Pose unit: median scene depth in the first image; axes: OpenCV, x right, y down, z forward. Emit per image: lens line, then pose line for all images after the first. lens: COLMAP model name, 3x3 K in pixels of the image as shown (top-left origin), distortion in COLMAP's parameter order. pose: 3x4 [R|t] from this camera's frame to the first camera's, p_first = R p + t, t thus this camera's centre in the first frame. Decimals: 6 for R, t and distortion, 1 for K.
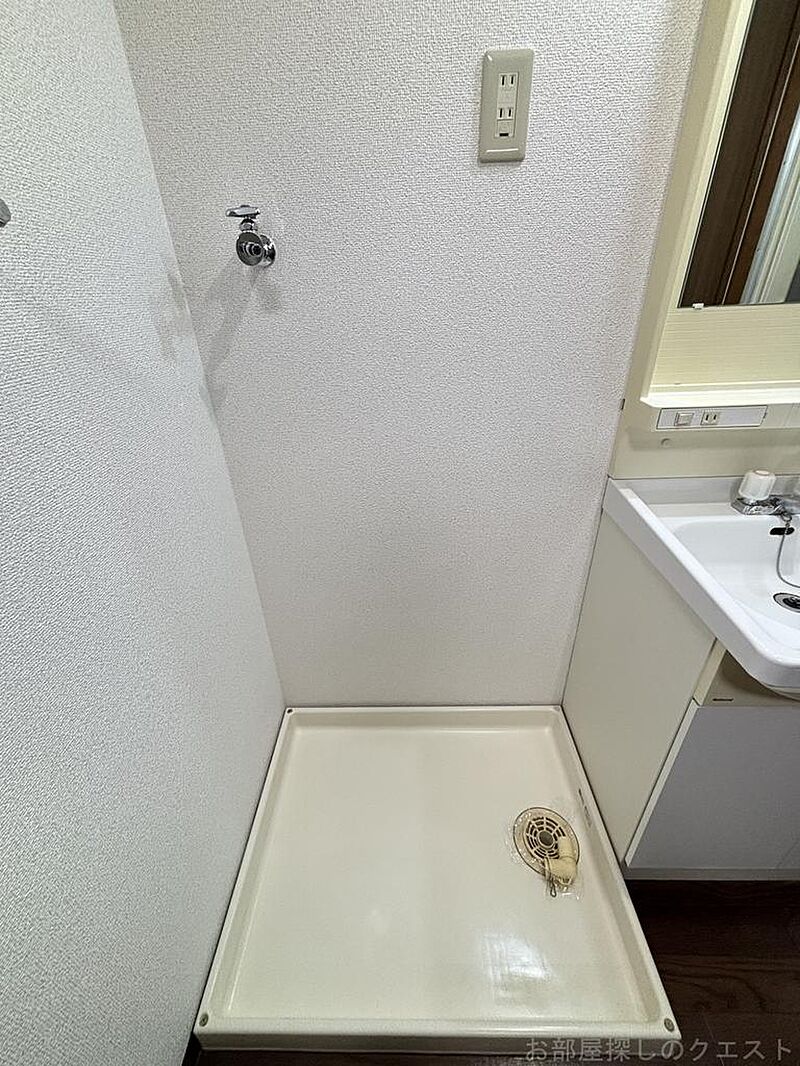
lens RADIAL K [[429.2, 0, 400.7], [0, 429.2, 532.4], [0, 0, 1]] dist [-0.000055, 0.000678]
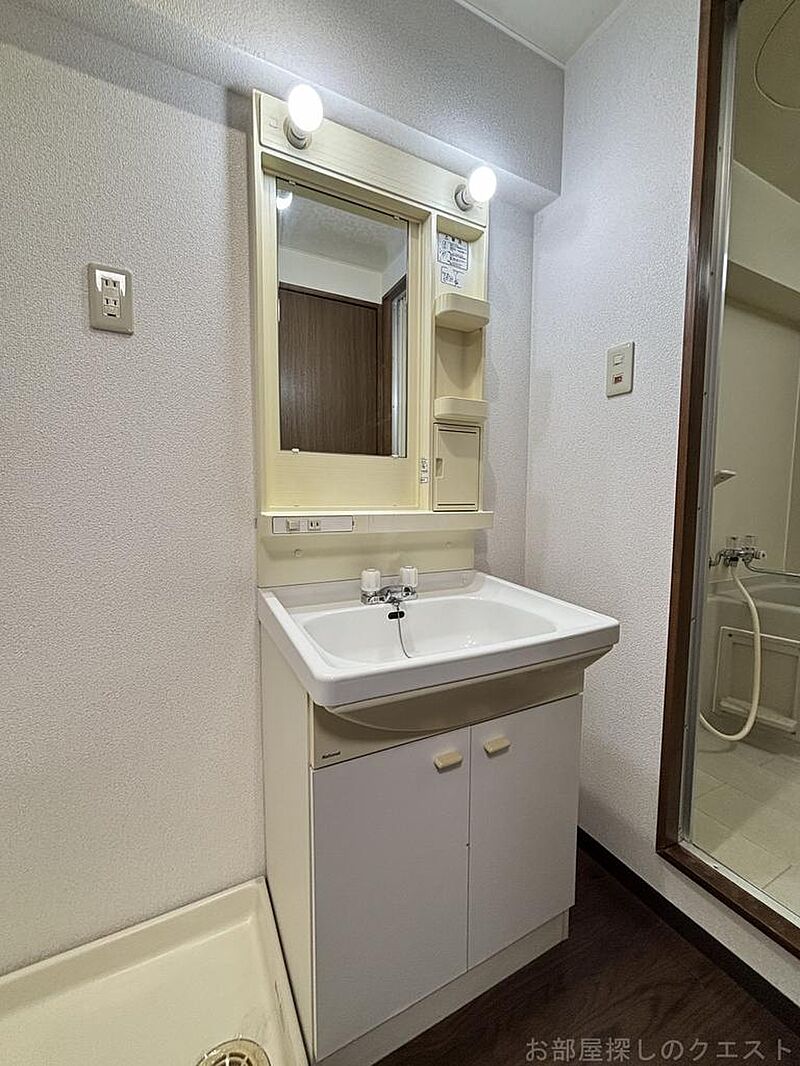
lens RADIAL K [[429.2, 0, 400.2], [0, 429.2, 532.4], [0, 0, 1]] dist [-0.000055, 0.000678]
pose [[0.877869, 0.002197, 0.478896, 0.306835], [0.201370, 0.905597, -0.373287, 0.247438], [-0.434507, 0.424132, 0.794554, -0.090874]]
